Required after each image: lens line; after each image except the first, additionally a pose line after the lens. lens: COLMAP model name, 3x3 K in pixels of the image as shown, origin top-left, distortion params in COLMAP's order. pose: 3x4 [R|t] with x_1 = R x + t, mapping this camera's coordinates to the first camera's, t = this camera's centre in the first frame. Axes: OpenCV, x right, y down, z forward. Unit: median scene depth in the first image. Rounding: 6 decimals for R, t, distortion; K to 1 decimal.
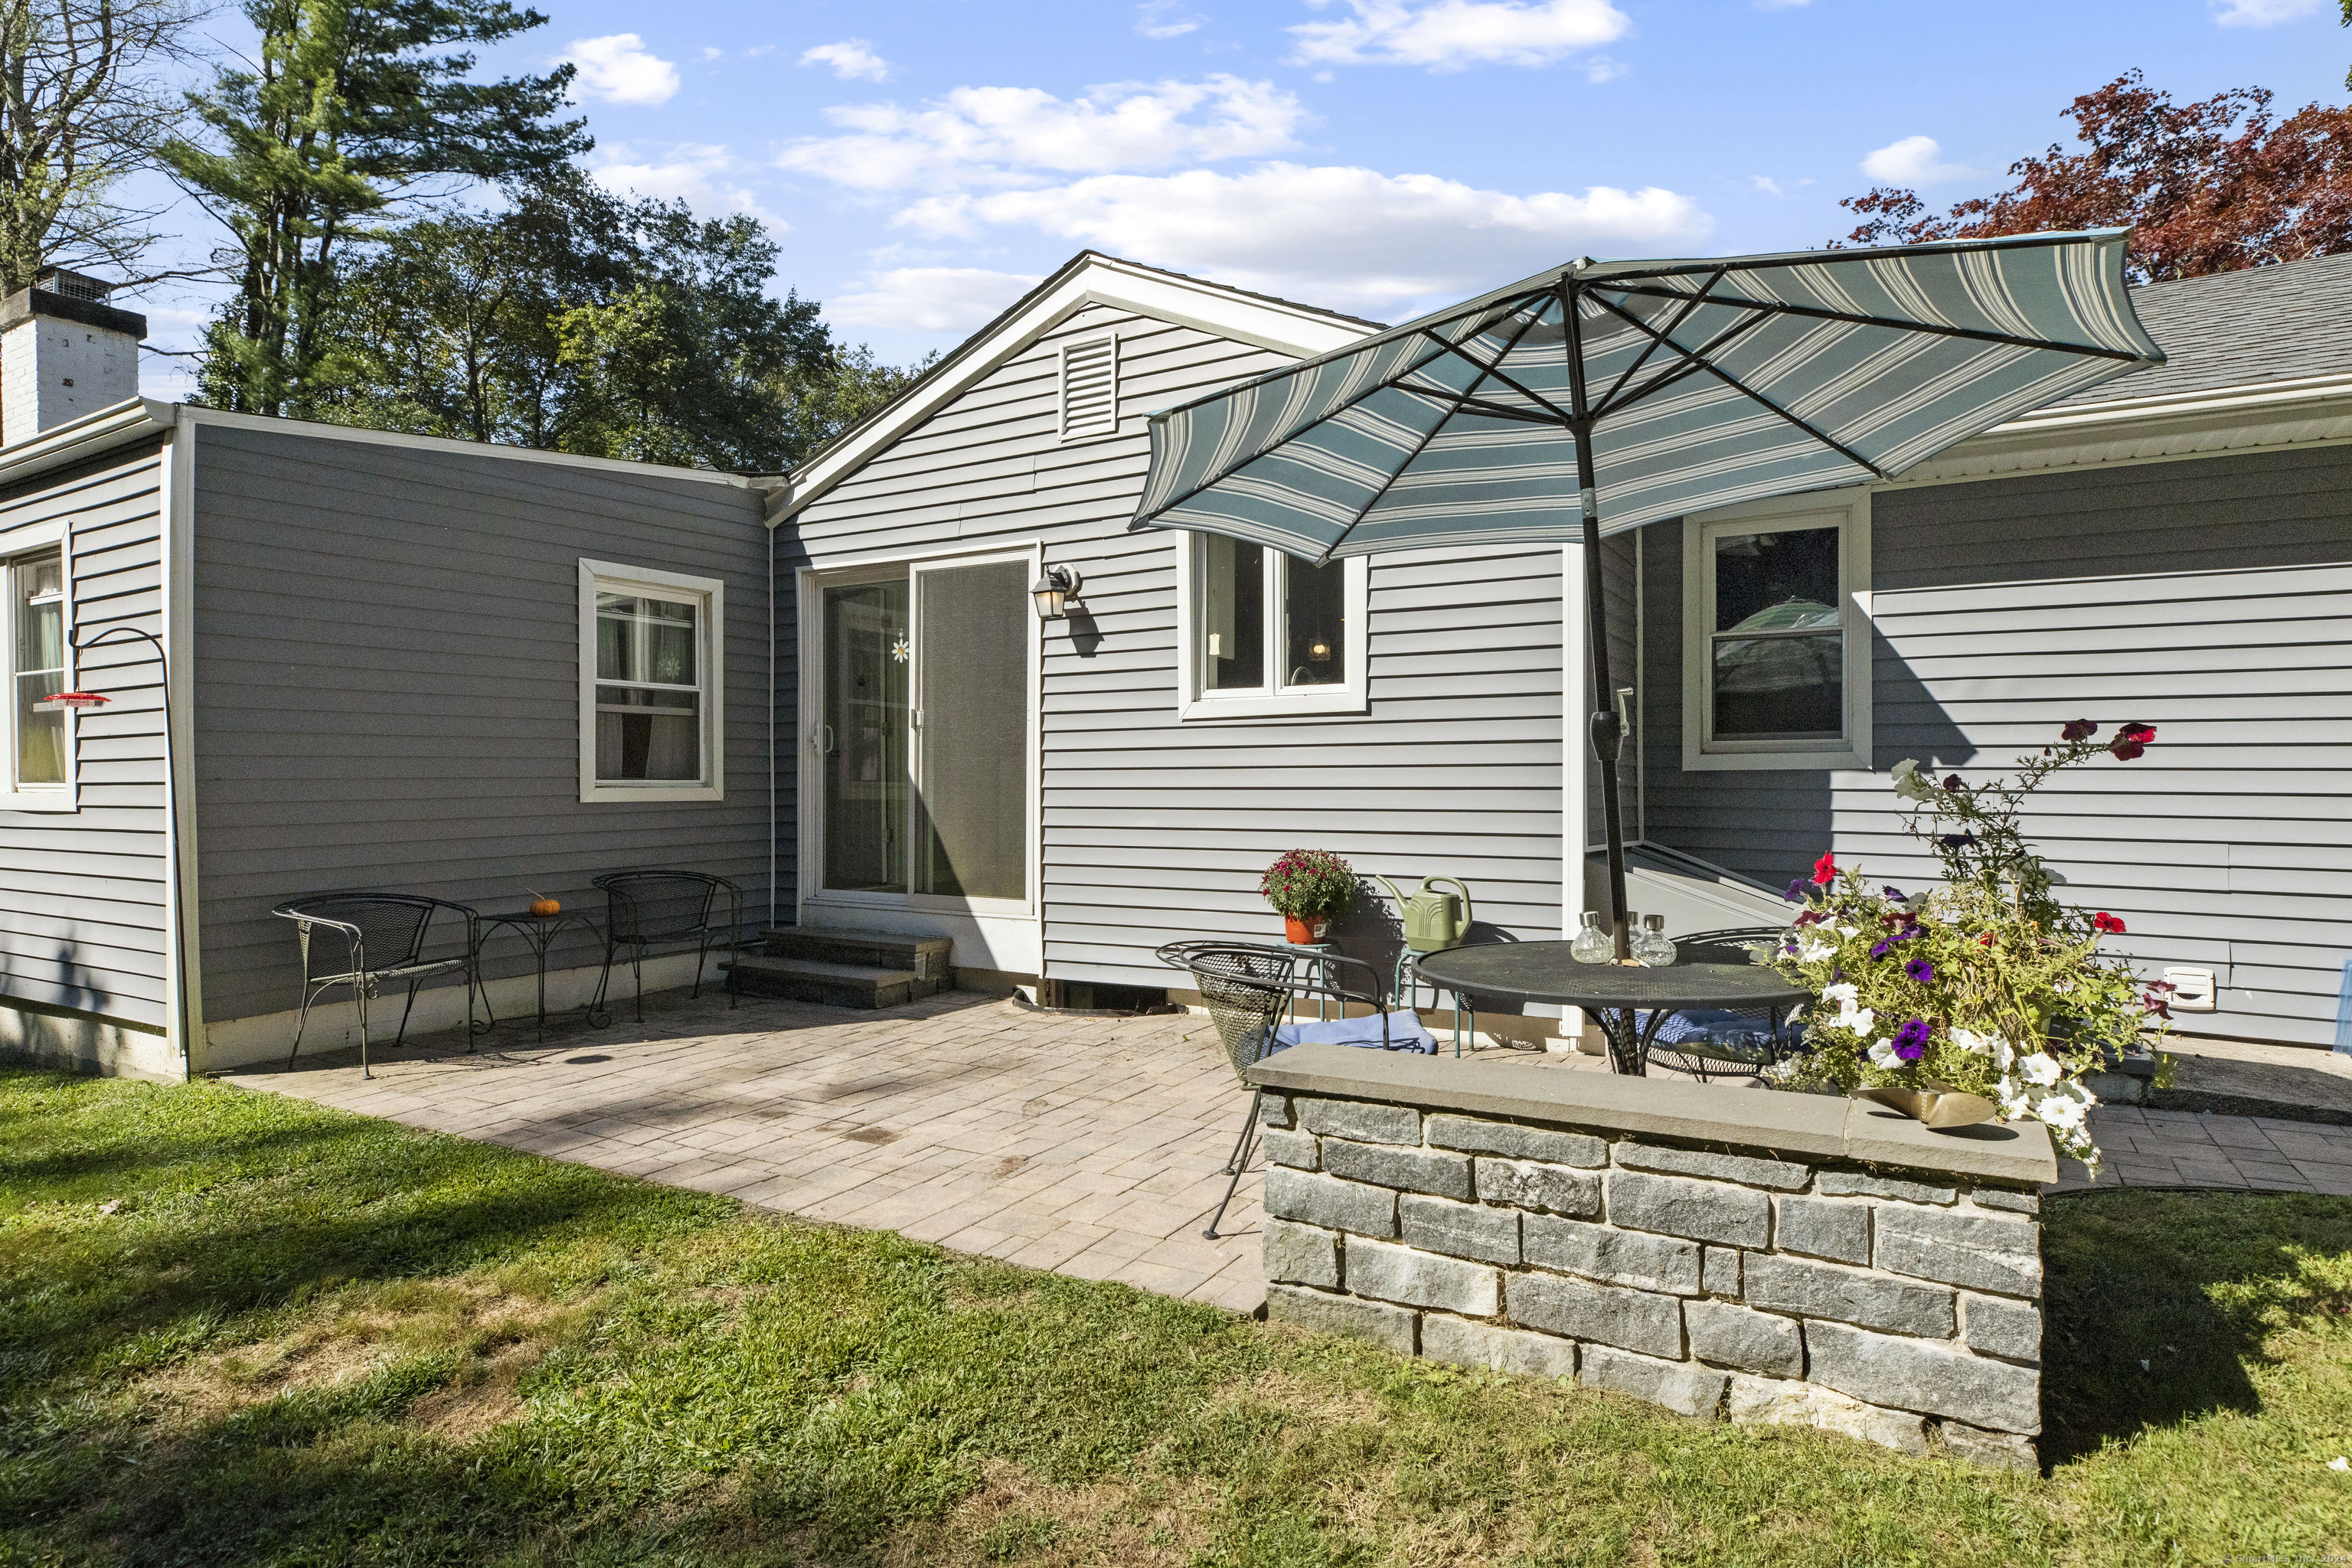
lens RADIAL K [[1277.1, 0, 1176.0], [0, 1277.1, 784.0], [0, 0, 1]] dist [0.001001, 0.000094]
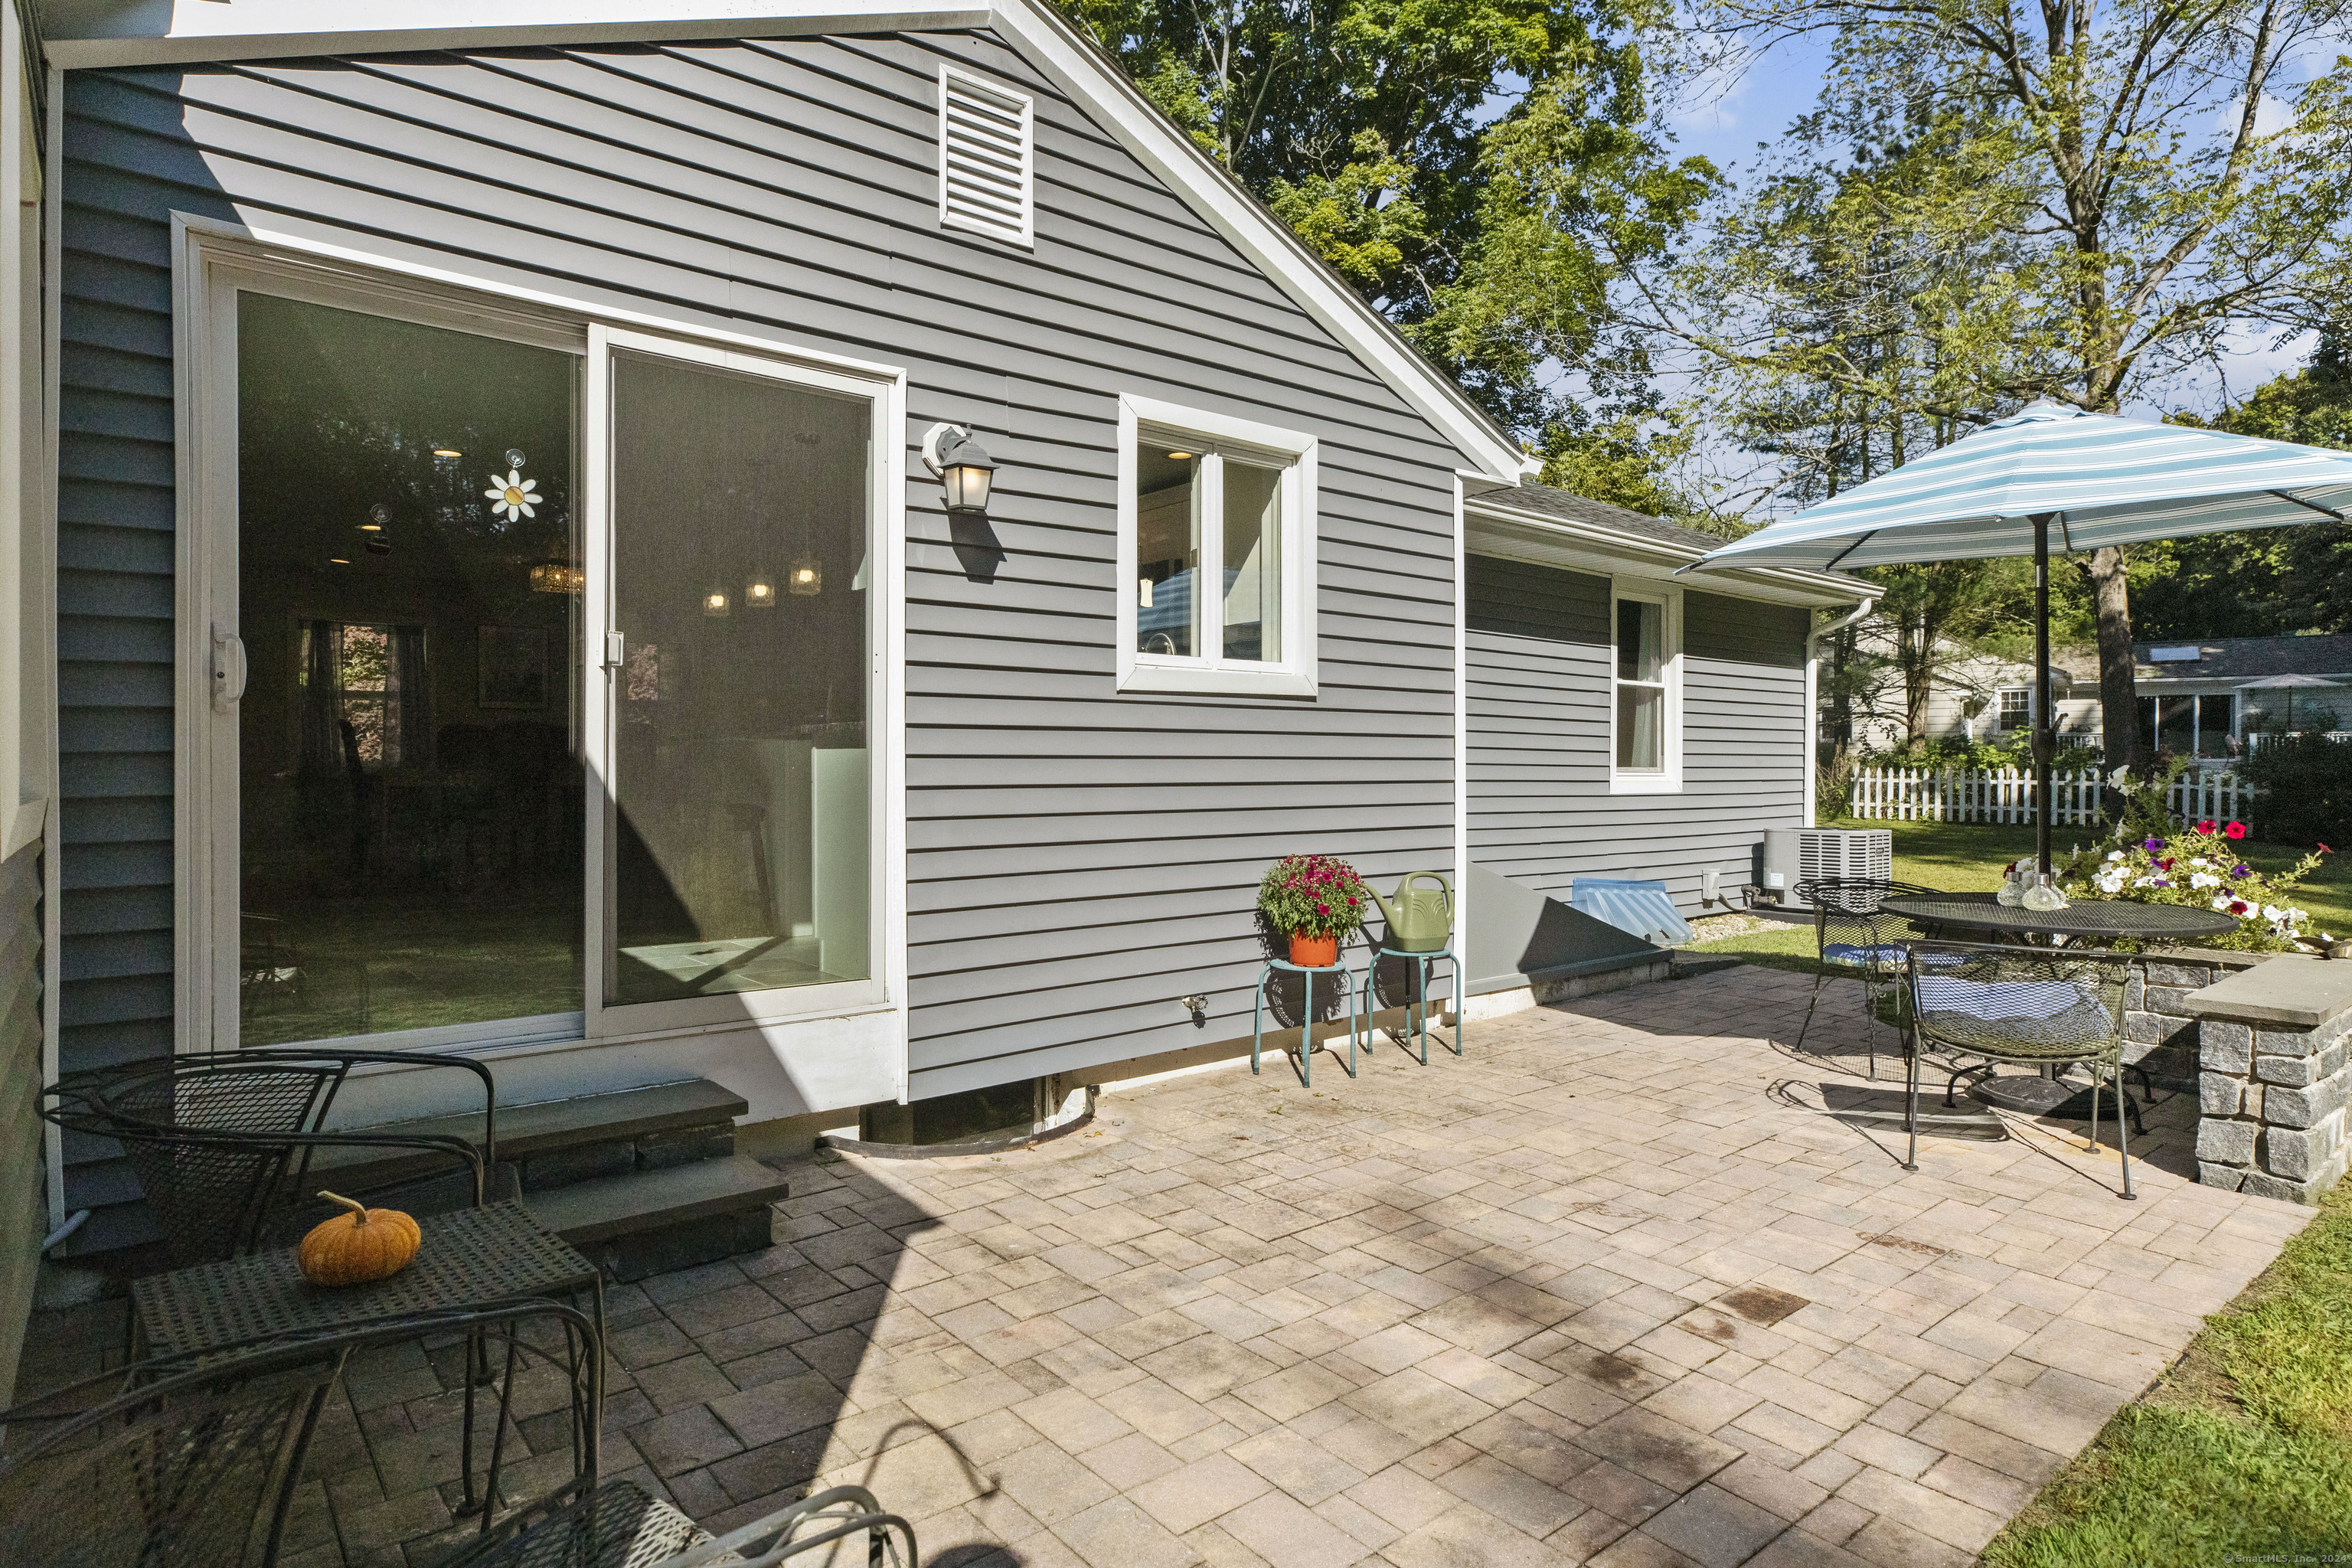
lens RADIAL K [[1279.8, 0, 1173.8], [0, 1279.8, 768.7], [0, 0, 1]] dist [-0.000873, 0.000283]
pose [[0.344047, -0.000396, 0.938952, -0.640699], [-0.000515, 1.000000, 0.000610, -0.006071], [-0.938952, -0.000694, 0.344047, 0.691020]]
